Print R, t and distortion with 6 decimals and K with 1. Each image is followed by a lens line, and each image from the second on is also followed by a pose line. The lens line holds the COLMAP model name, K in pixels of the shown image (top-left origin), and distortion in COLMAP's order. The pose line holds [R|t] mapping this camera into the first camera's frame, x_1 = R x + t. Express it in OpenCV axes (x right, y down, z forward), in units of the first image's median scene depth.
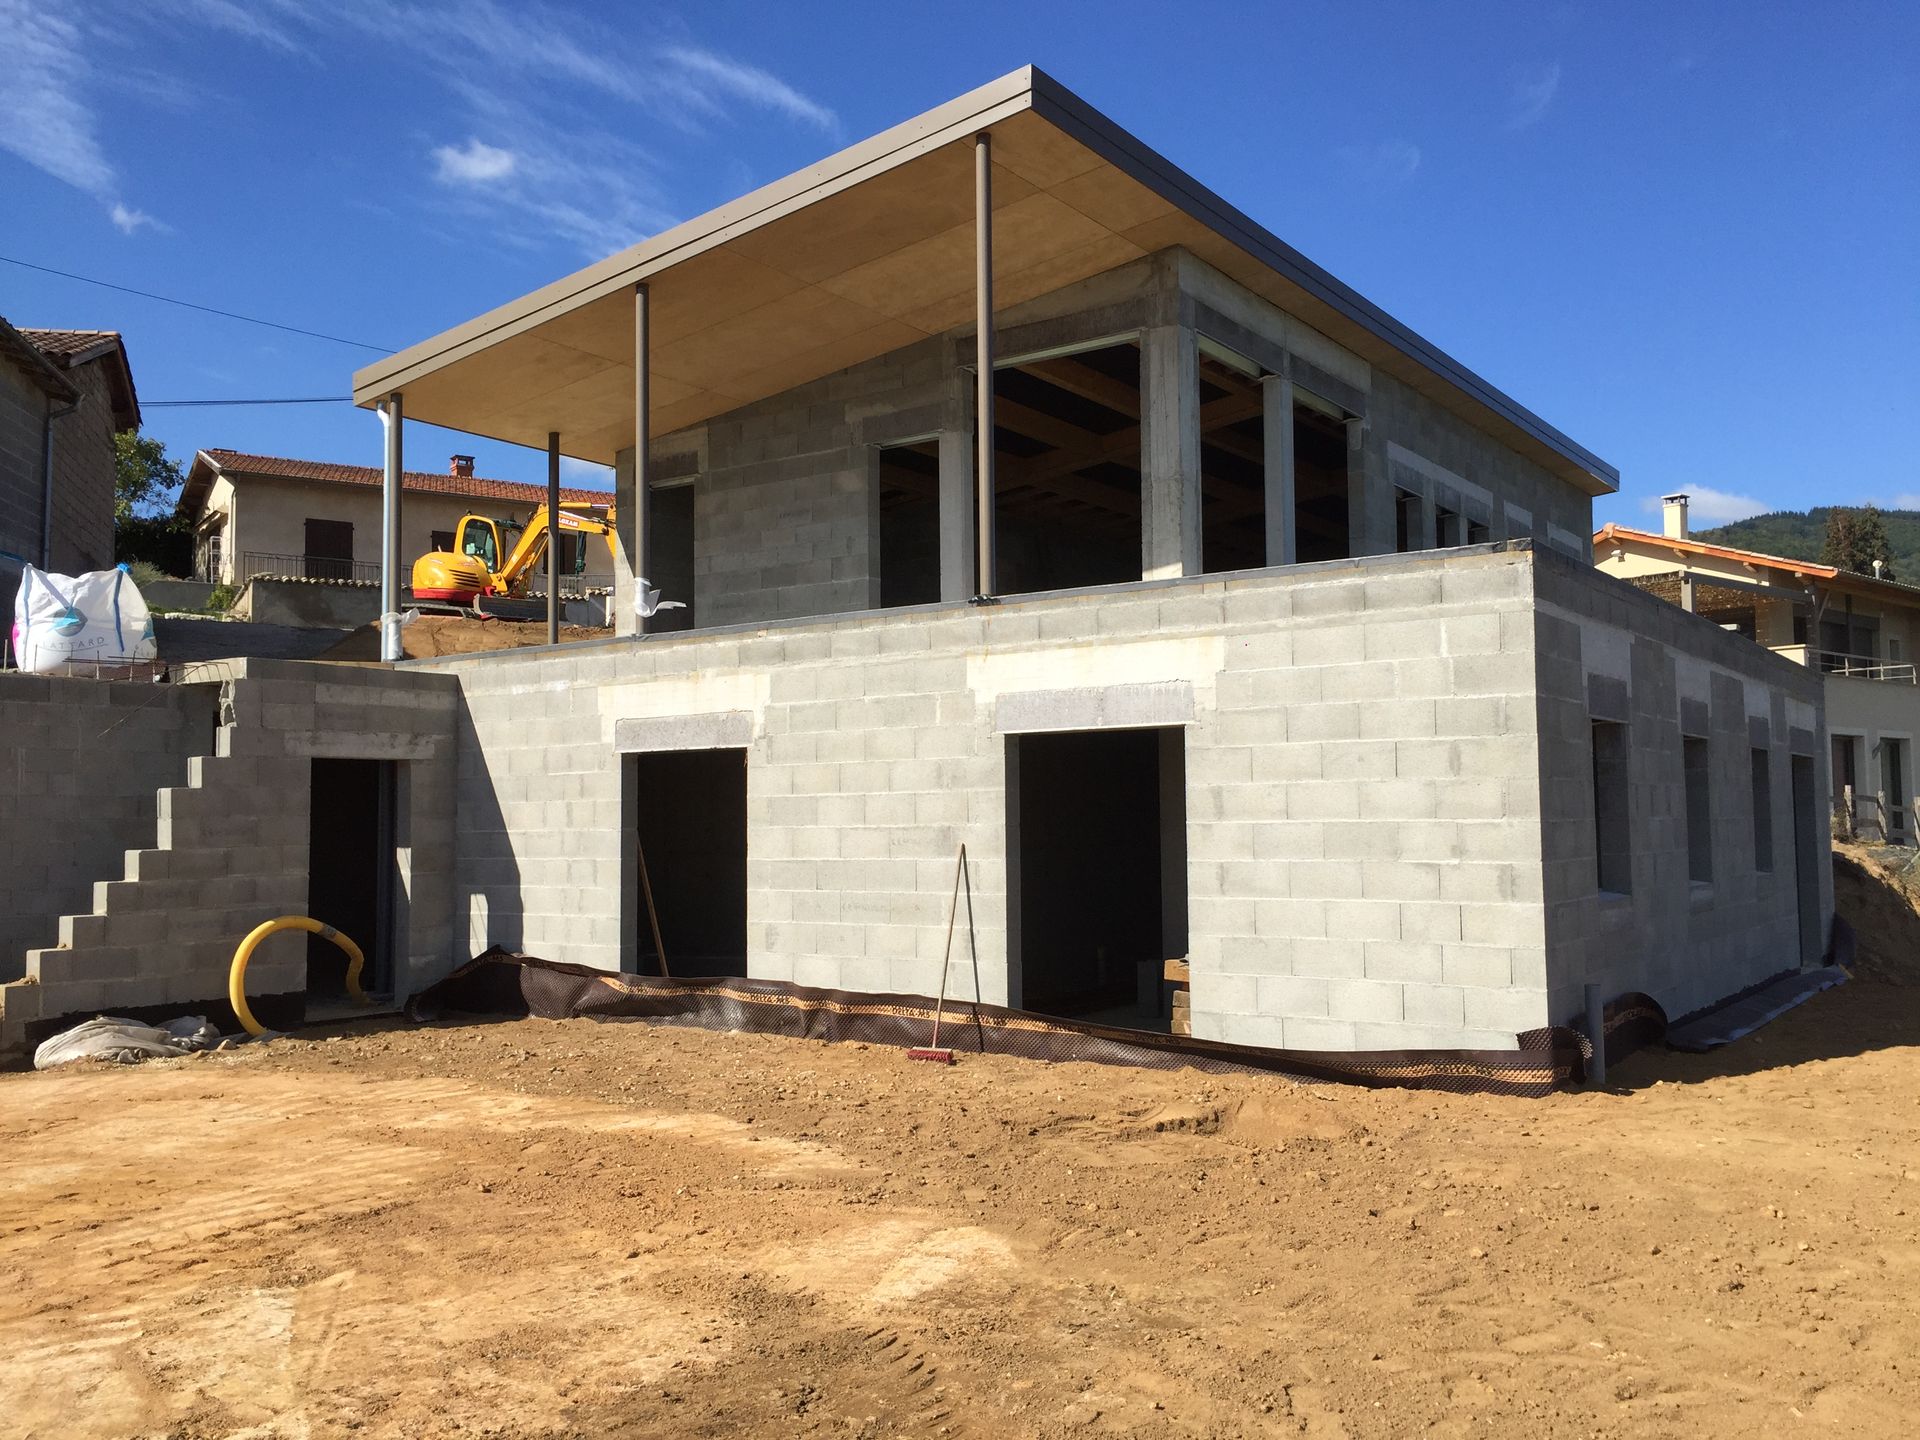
lens RADIAL K [[1664.5, 0, 961.0], [0, 1664.5, 720.7], [0, 0, 1]] dist [0.045896, -0.008876]
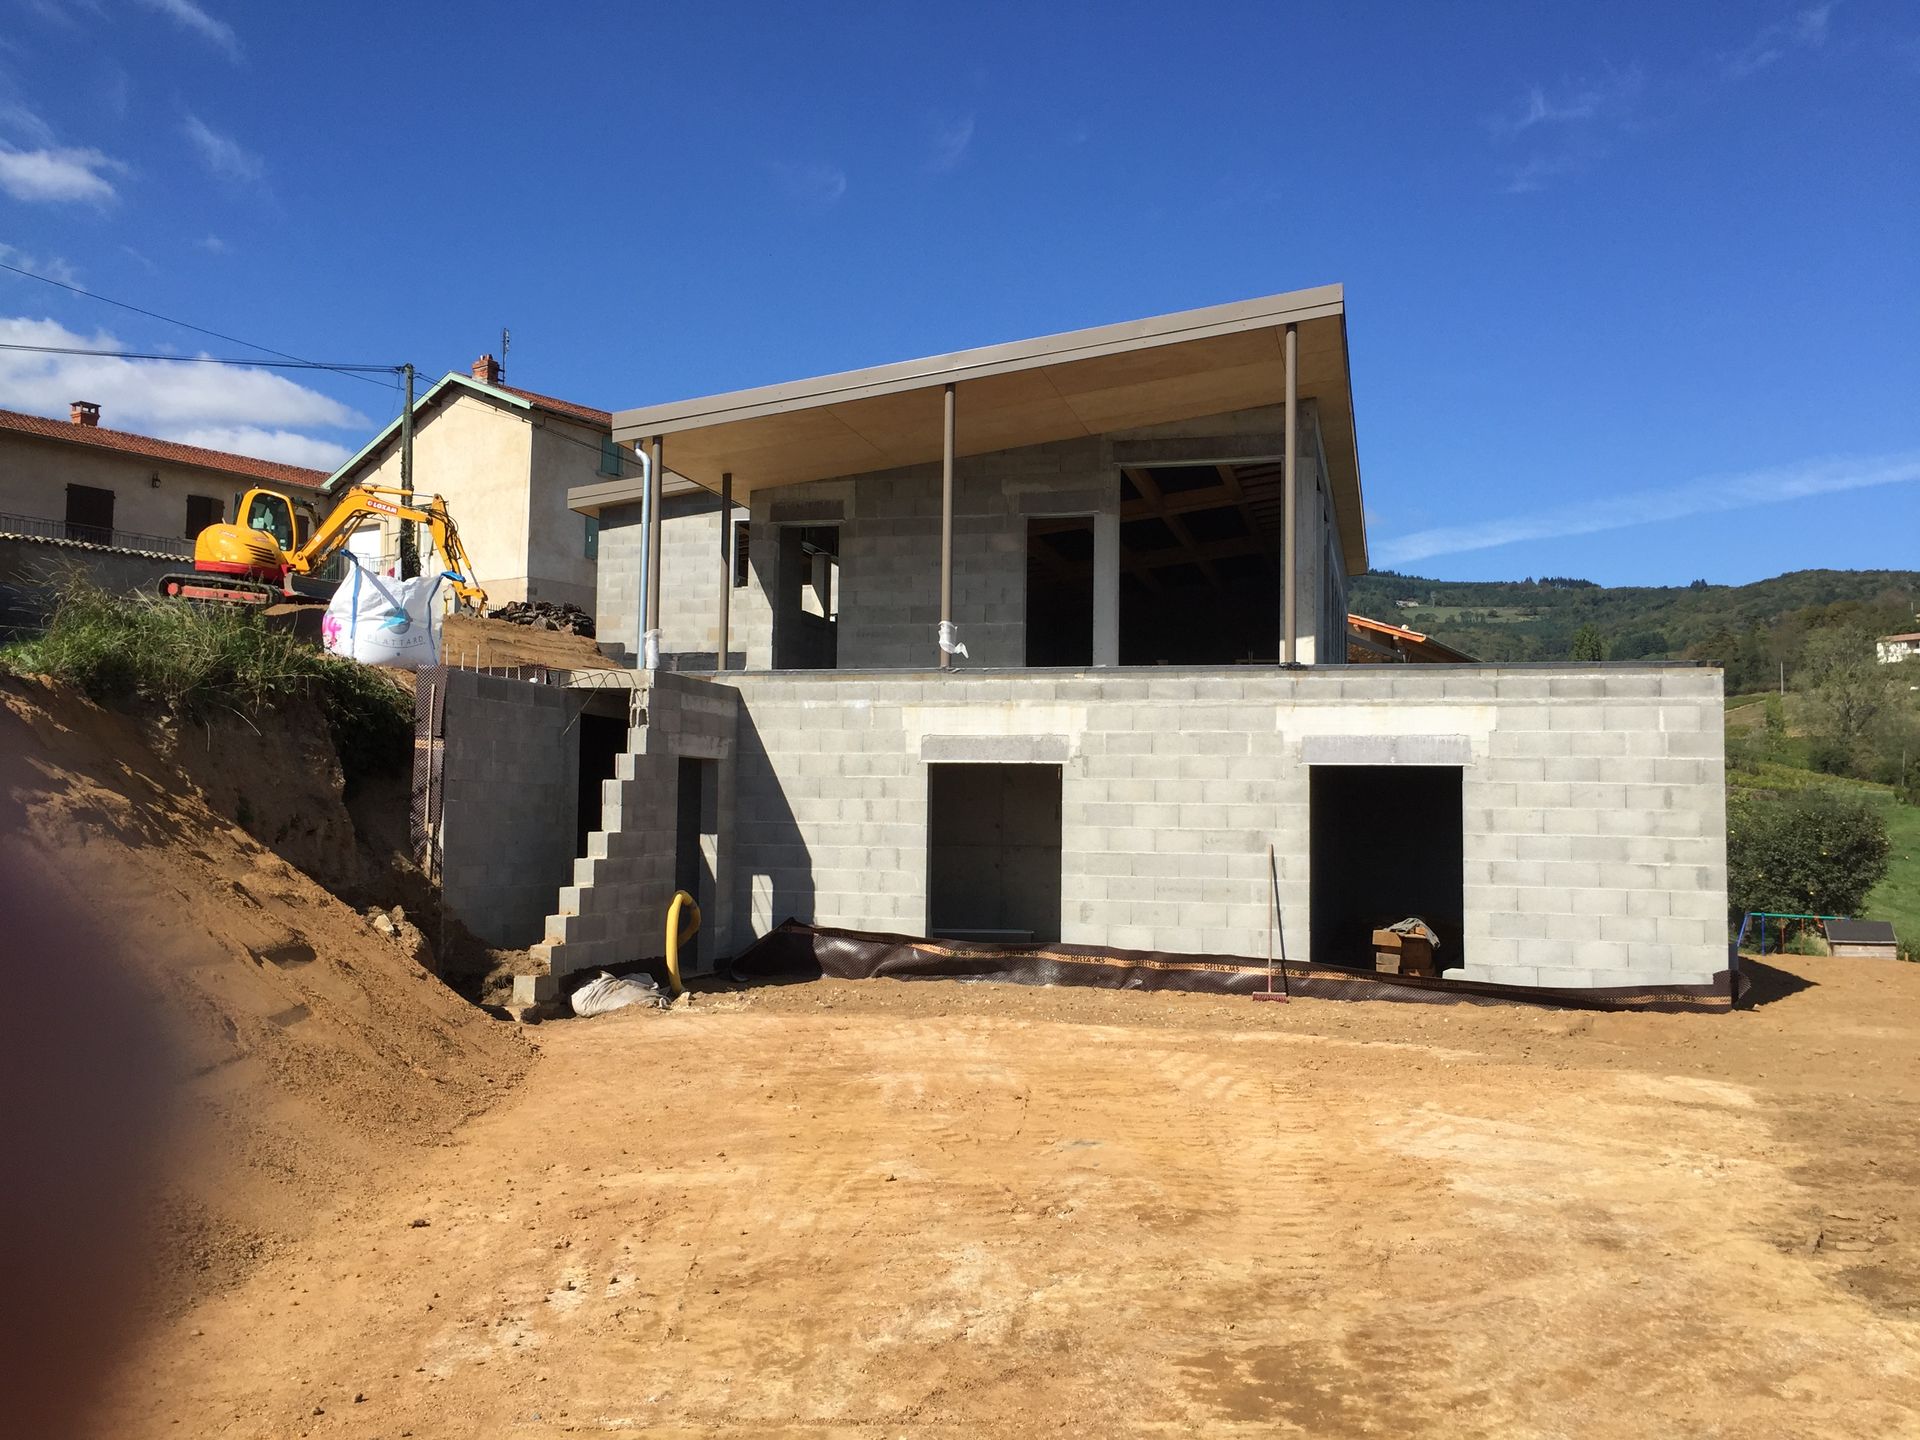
lens RADIAL K [[1664.5, 0, 955.8], [0, 1664.5, 719.9], [0, 0, 1]] dist [0.045896, -0.008876]
pose [[0.936520, 0.046937, 0.347458, -0.665494], [-0.048259, 0.998823, -0.004851, -0.007707], [-0.347277, -0.012225, 0.937683, -0.174653]]
